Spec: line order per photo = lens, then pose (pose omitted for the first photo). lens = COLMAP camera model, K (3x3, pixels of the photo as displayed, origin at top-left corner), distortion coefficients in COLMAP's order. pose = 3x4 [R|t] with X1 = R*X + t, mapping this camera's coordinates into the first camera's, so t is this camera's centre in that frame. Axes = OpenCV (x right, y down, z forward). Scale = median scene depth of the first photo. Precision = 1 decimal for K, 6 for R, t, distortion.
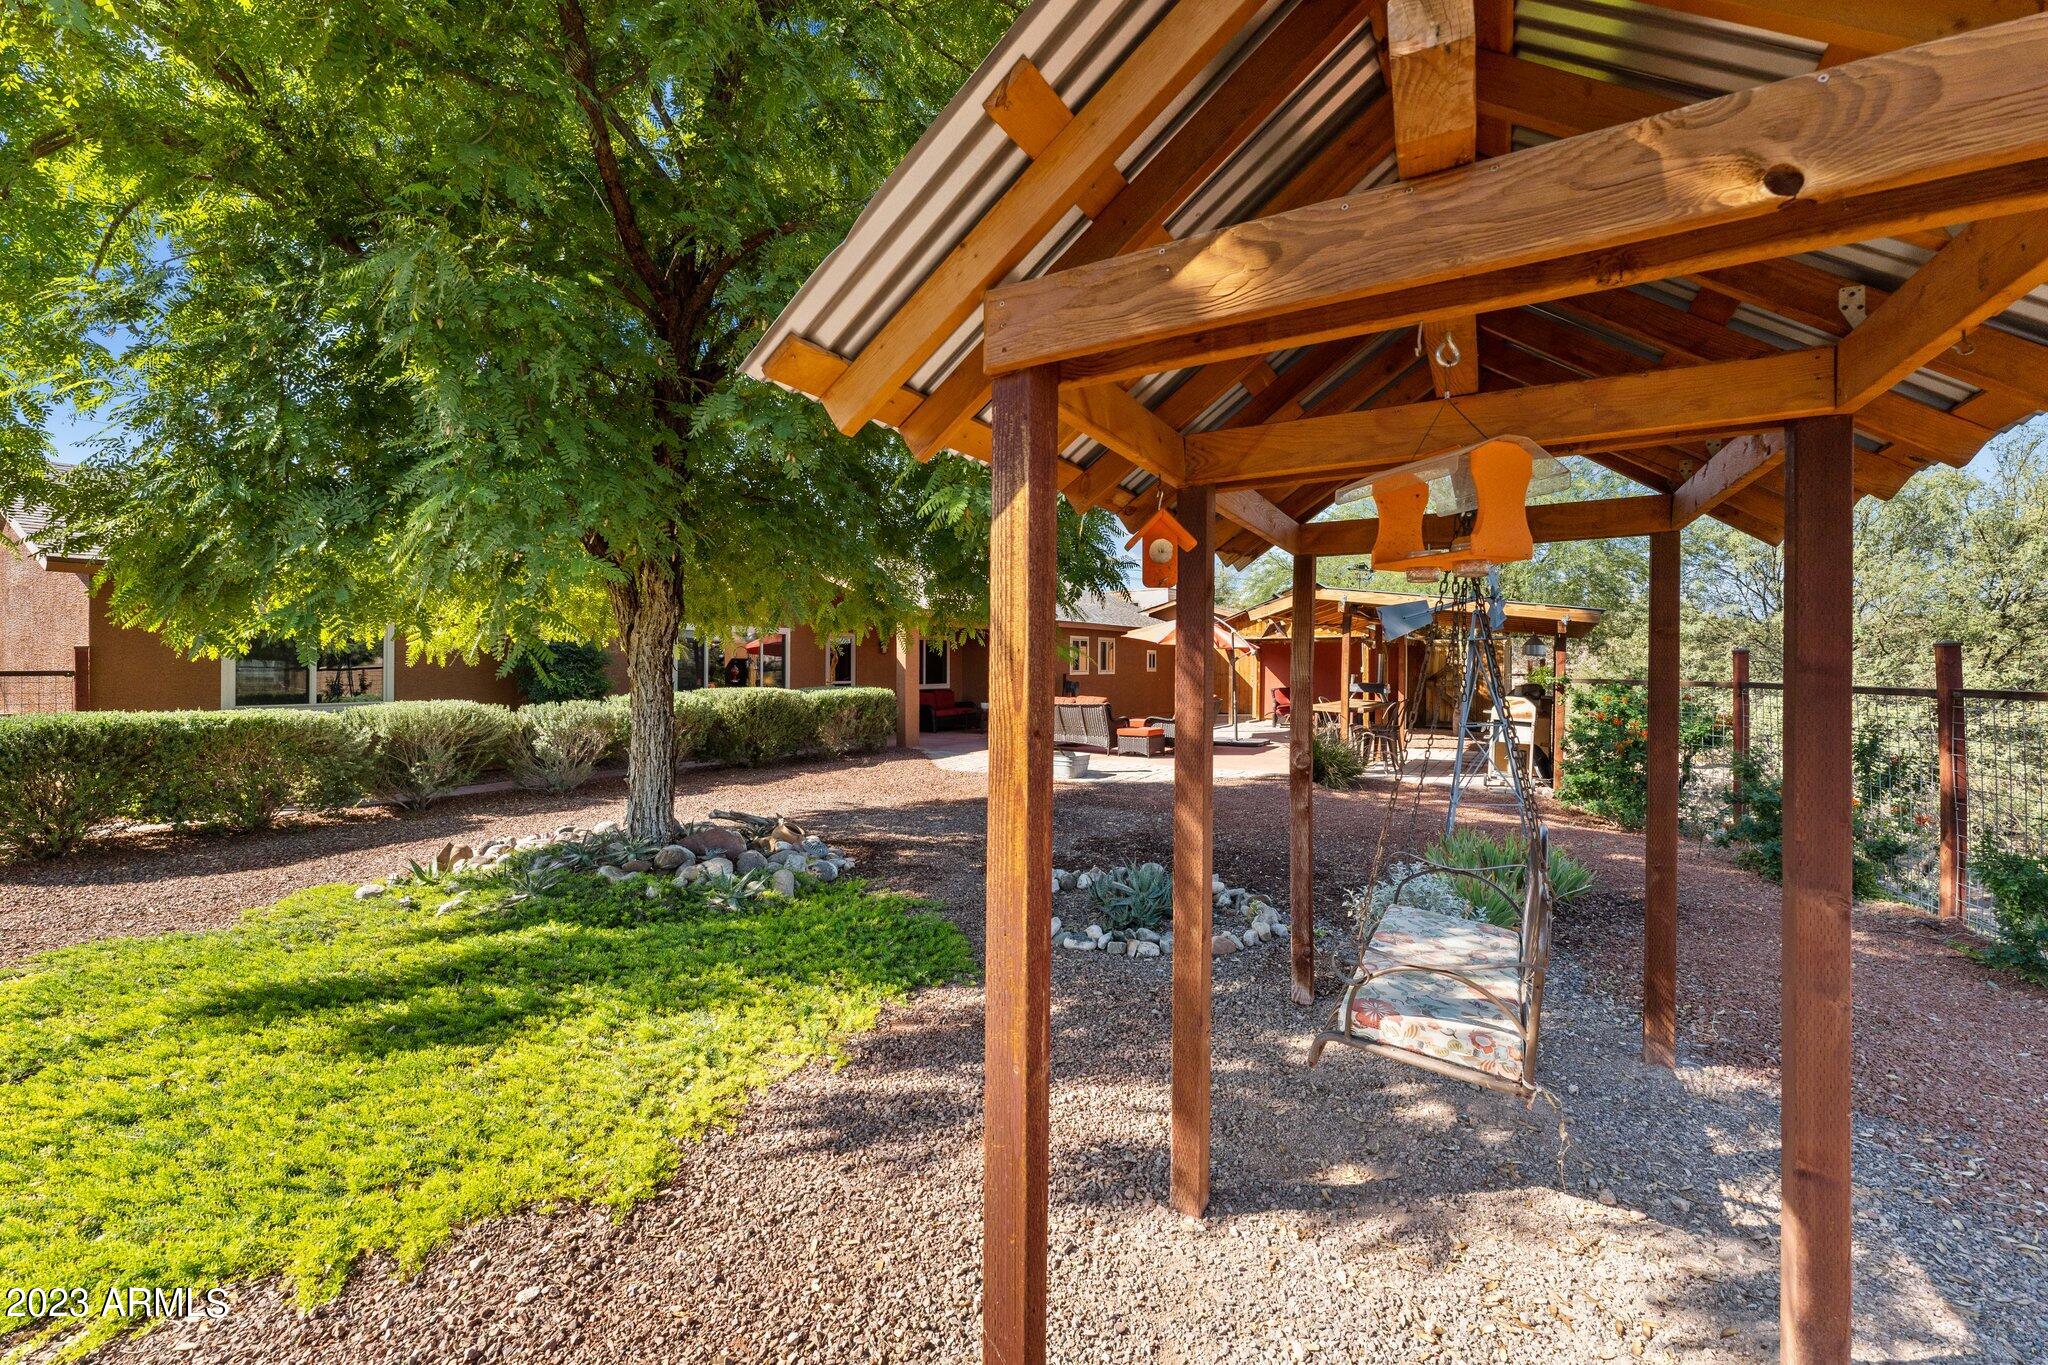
lens RADIAL K [[819.8, 0, 1024.5], [0, 819.8, 667.8], [0, 0, 1]] dist [0.002513, 0.000027]
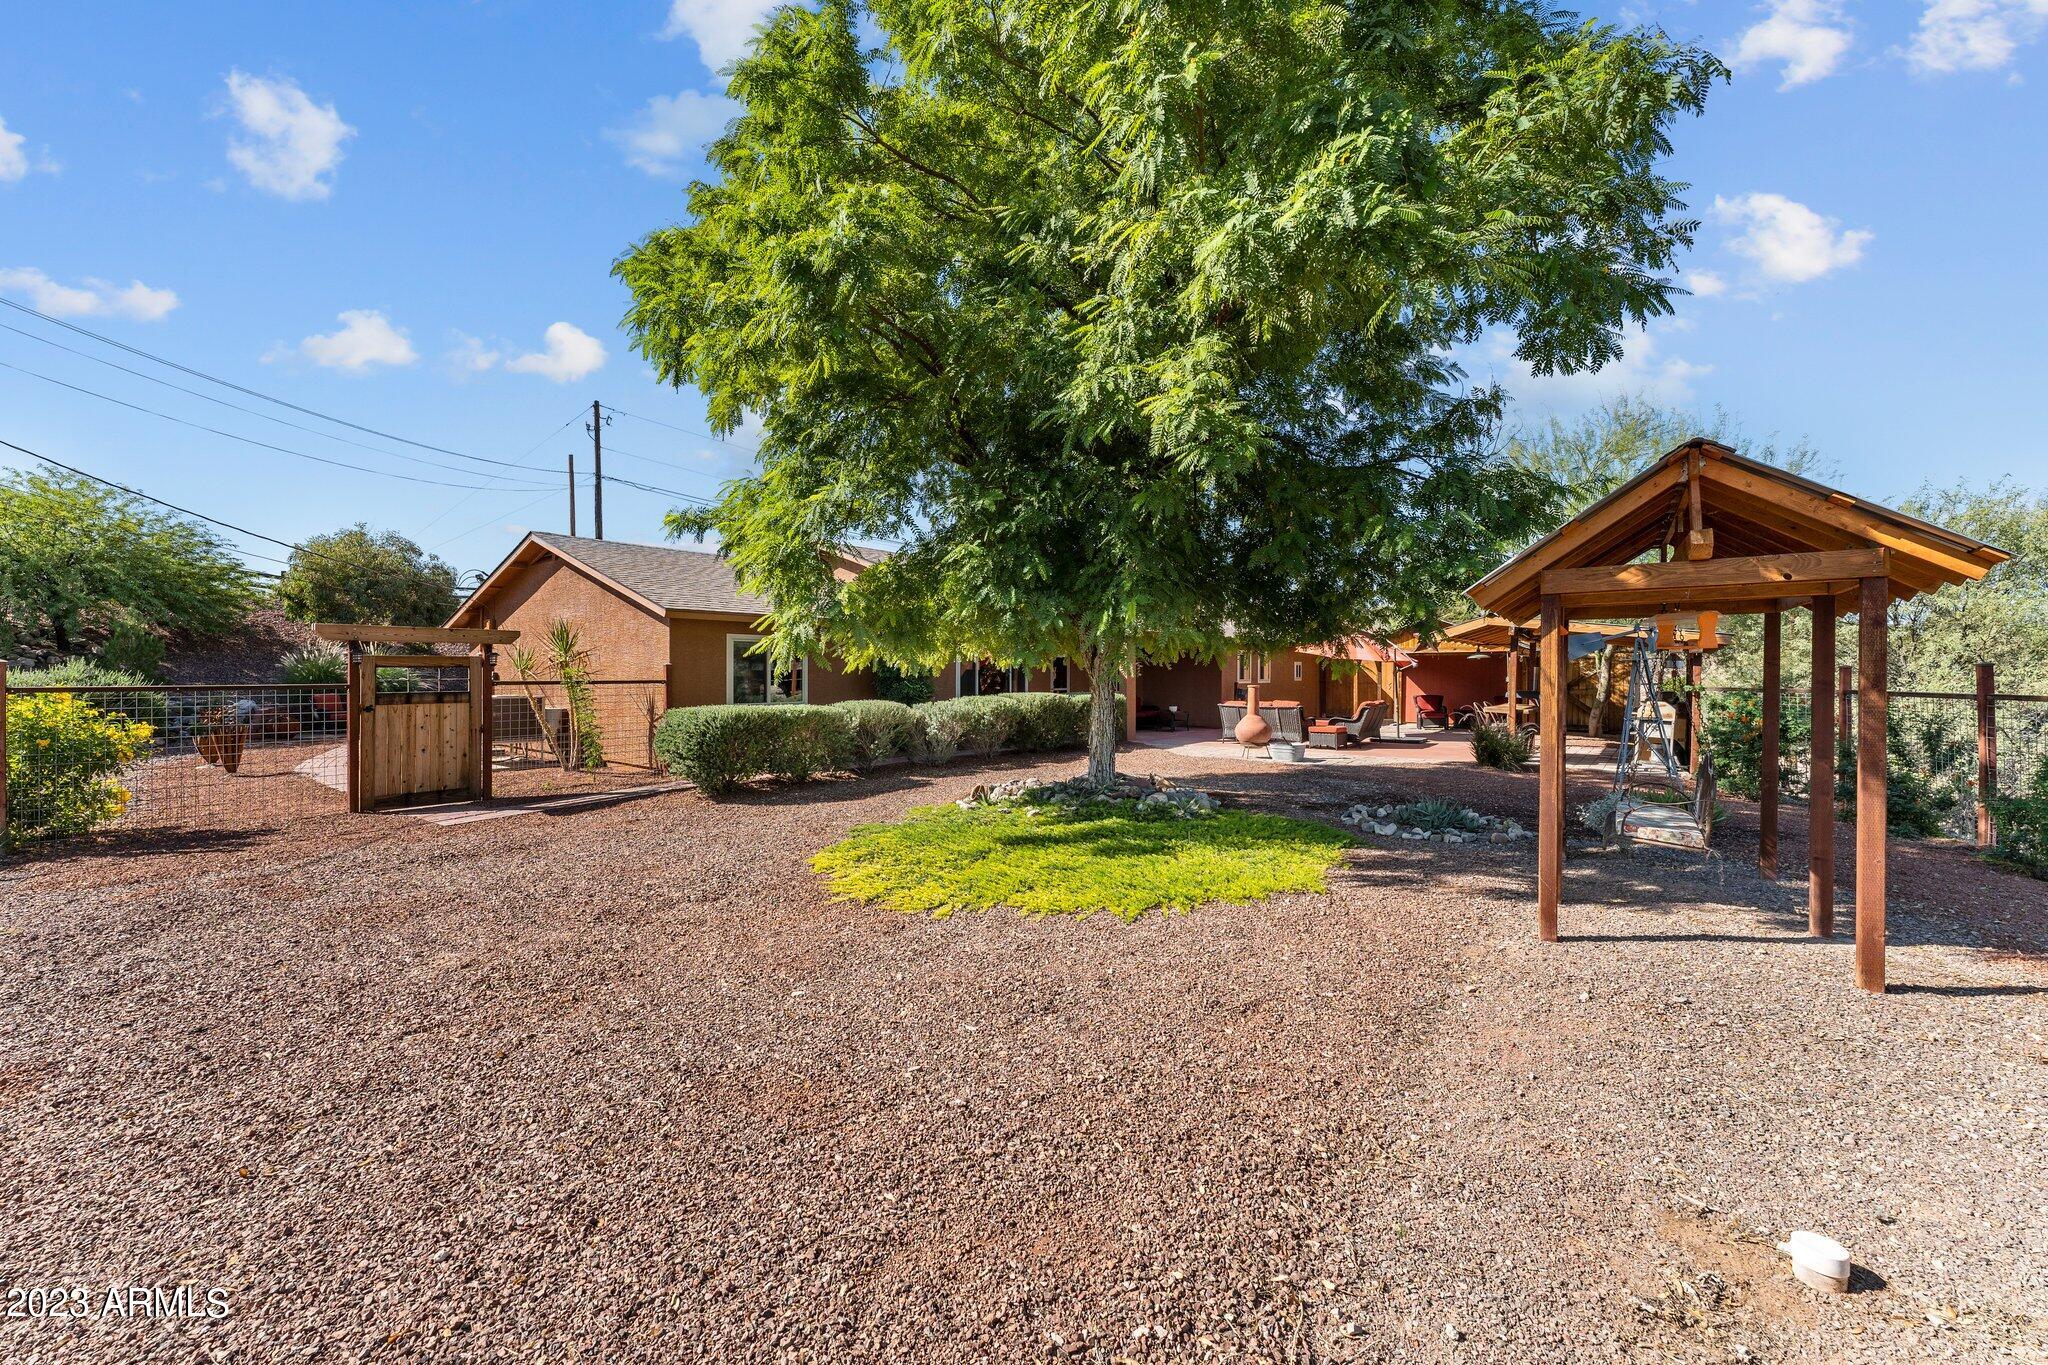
lens RADIAL K [[819.8, 0, 1009.7], [0, 819.8, 678.9], [0, 0, 1]] dist [0.002513, 0.000027]
pose [[0.994591, 0.001558, -0.103860, -0.252363], [-0.001179, 0.999992, 0.003713, -0.003230], [0.103865, -0.003570, 0.994585, -0.347428]]
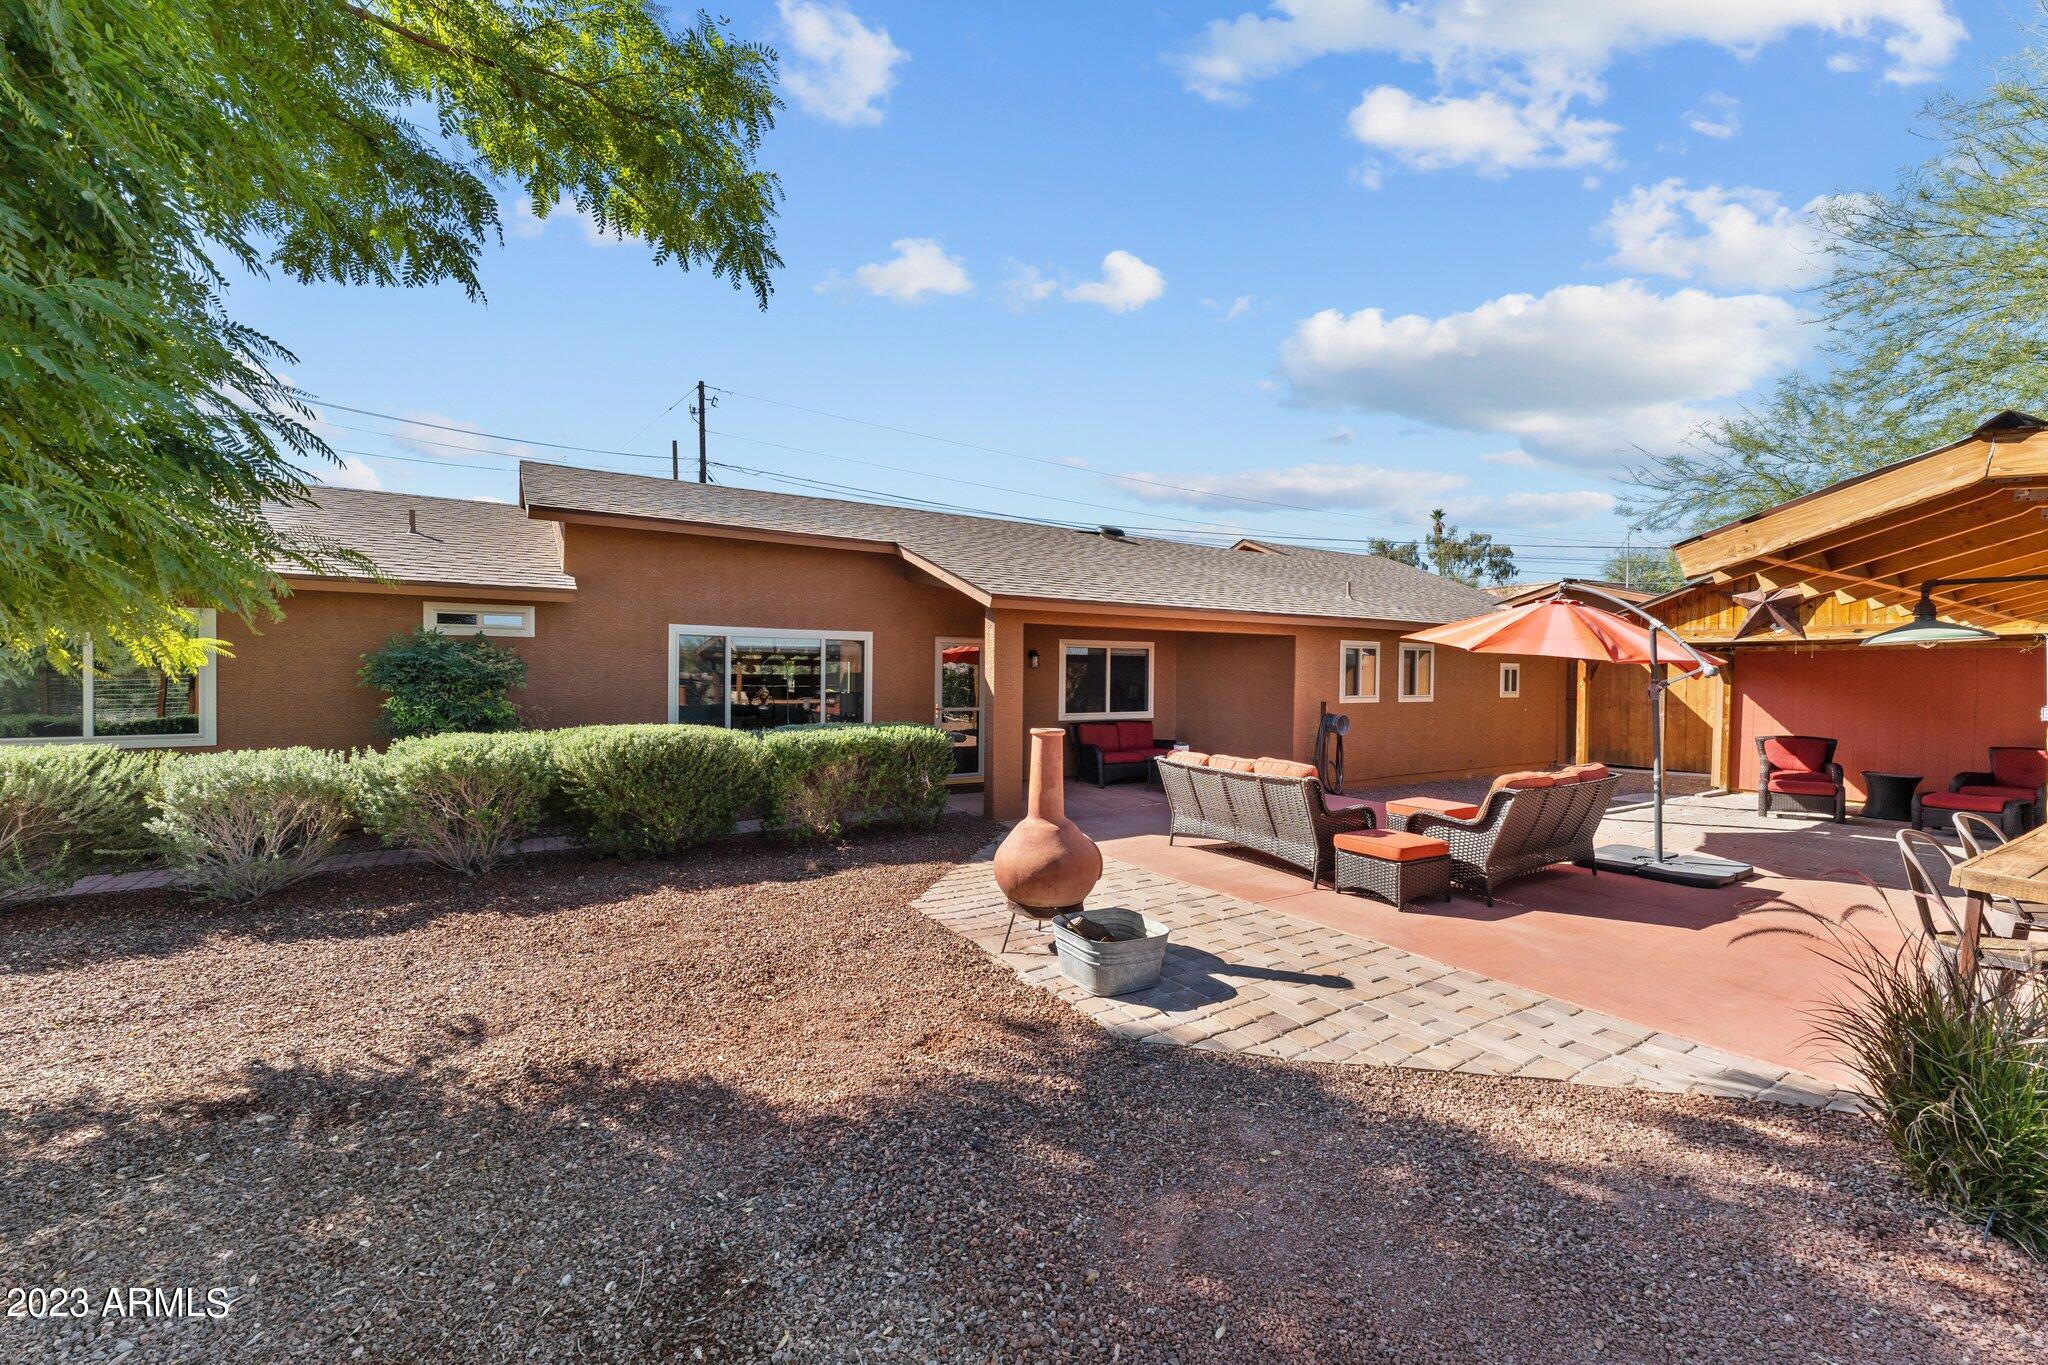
lens RADIAL K [[819.8, 0, 1011.3], [0, 819.8, 682.4], [0, 0, 1]] dist [0.002513, 0.000027]
pose [[0.904093, 0.012359, -0.427156, 0.173181], [-0.009921, 0.999919, 0.007934, -0.016971], [0.427220, -0.002935, 0.904143, 0.590554]]
